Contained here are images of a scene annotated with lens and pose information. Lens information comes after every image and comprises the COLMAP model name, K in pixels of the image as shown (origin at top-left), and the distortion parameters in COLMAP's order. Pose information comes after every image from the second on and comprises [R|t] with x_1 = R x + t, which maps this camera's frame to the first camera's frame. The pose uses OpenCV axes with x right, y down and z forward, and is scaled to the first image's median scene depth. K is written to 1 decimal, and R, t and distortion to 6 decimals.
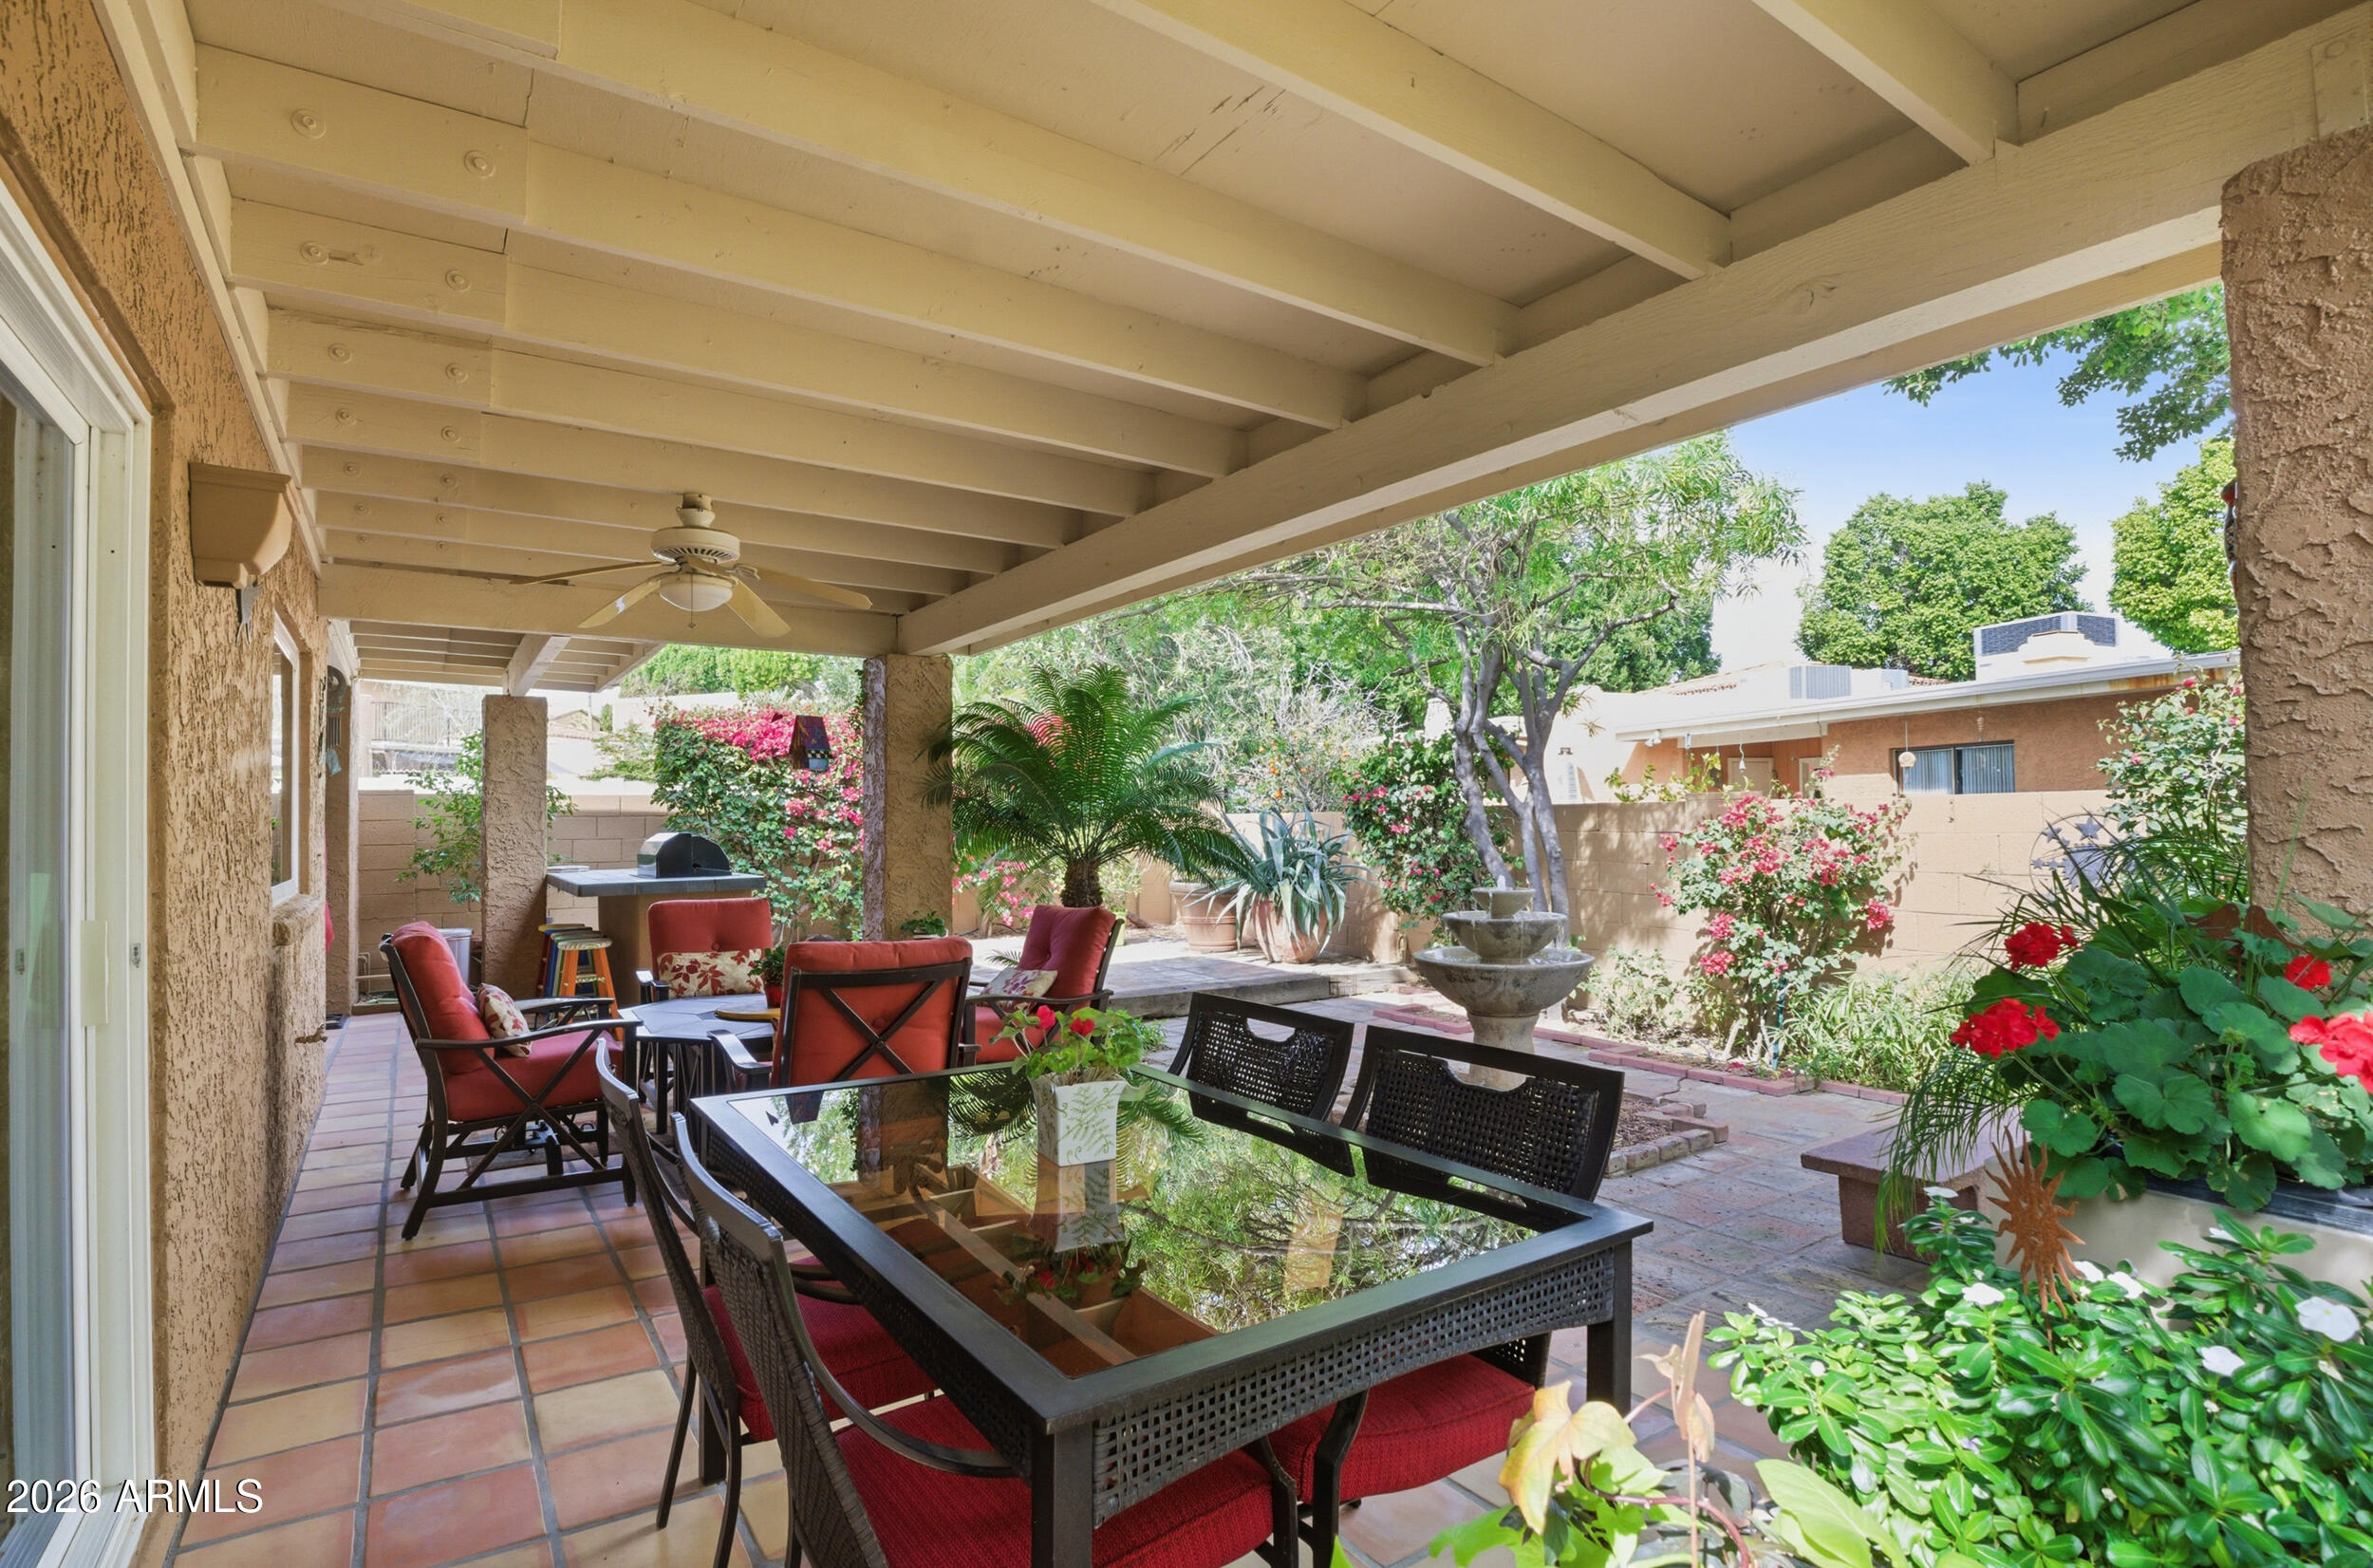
lens RADIAL K [[1175.5, 0, 1186.5], [0, 1175.5, 784.0], [0, 0, 1]] dist [-0.022927, 0.000295]
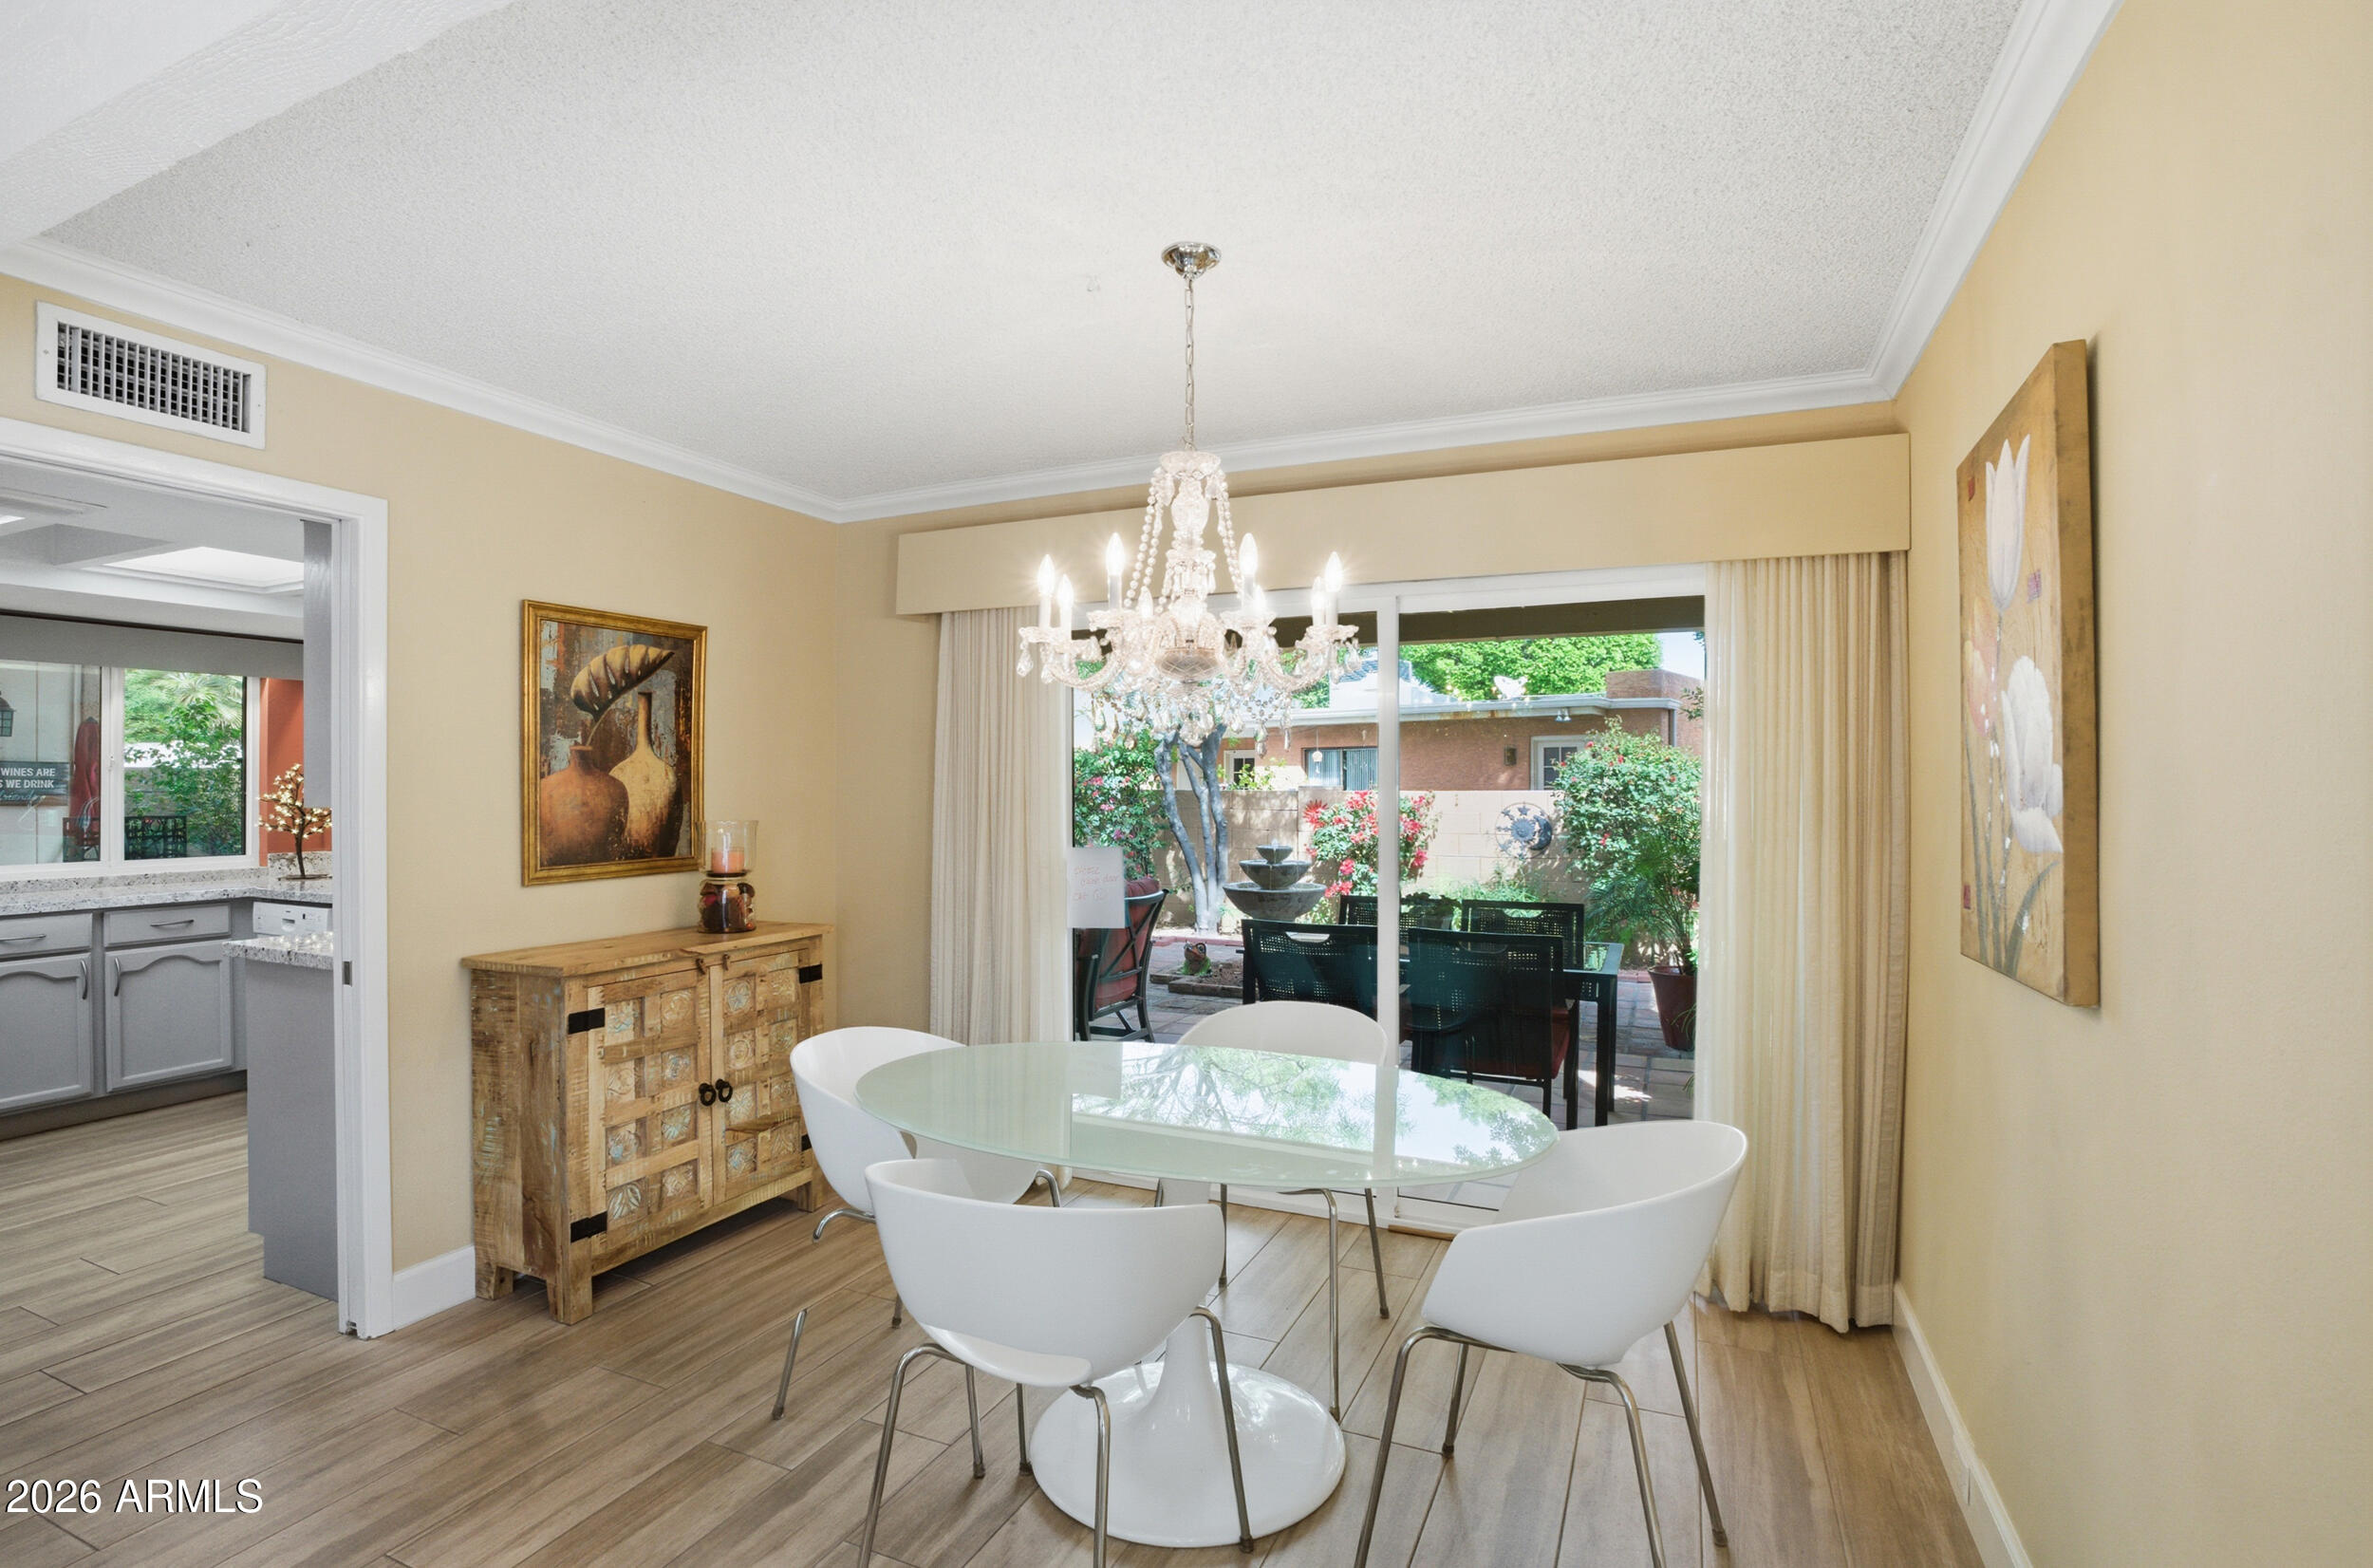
lens RADIAL K [[1097.6, 0, 1205.1], [0, 1097.6, 788.3], [0, 0, 1]] dist [-0.025414, 0.000269]
pose [[0.849465, 0.009694, 0.527556, -0.636715], [-0.025932, 0.999390, 0.023390, -0.027524], [-0.527008, -0.033550, 0.849198, -0.275364]]
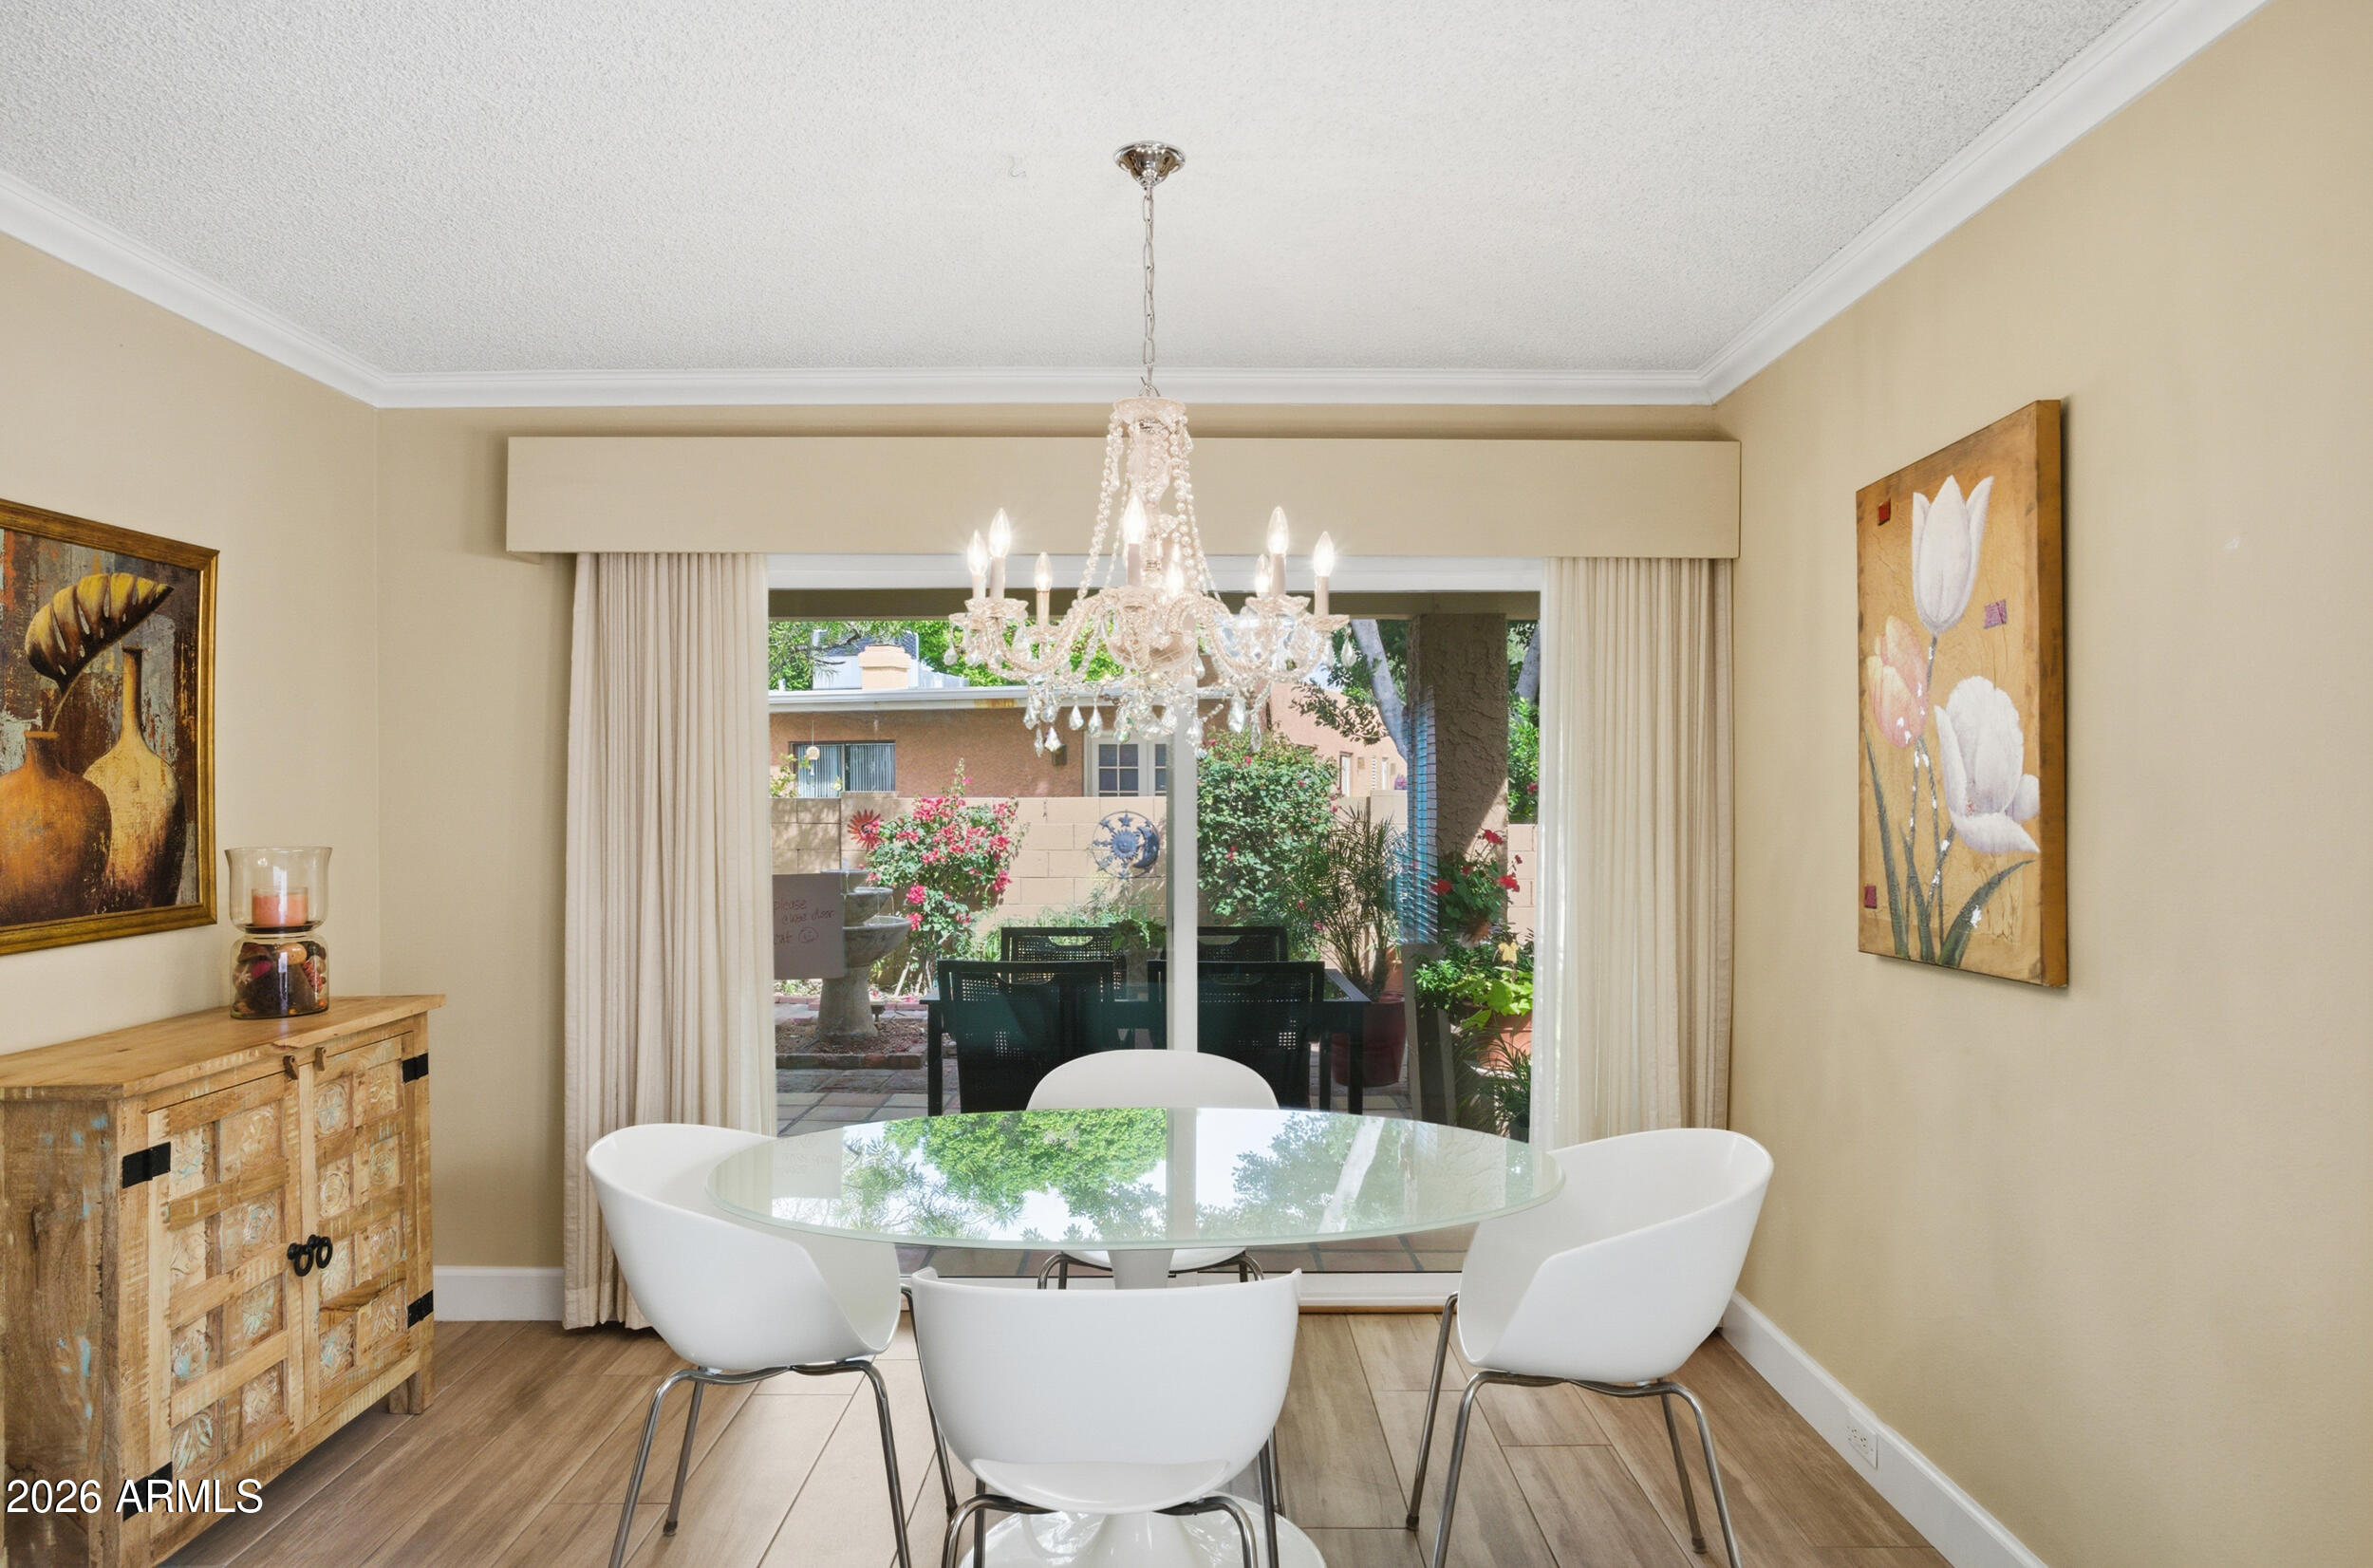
lens RADIAL K [[1406.0, 0, 1183.2], [0, 1406.0, 813.9], [0, 0, 1]] dist [-0.030382, 0.060082]
pose [[0.571960, -0.004017, 0.820272, -0.776539], [-0.030578, 0.999189, 0.026215, -0.024679], [-0.819711, -0.040077, 0.571373, -0.187594]]
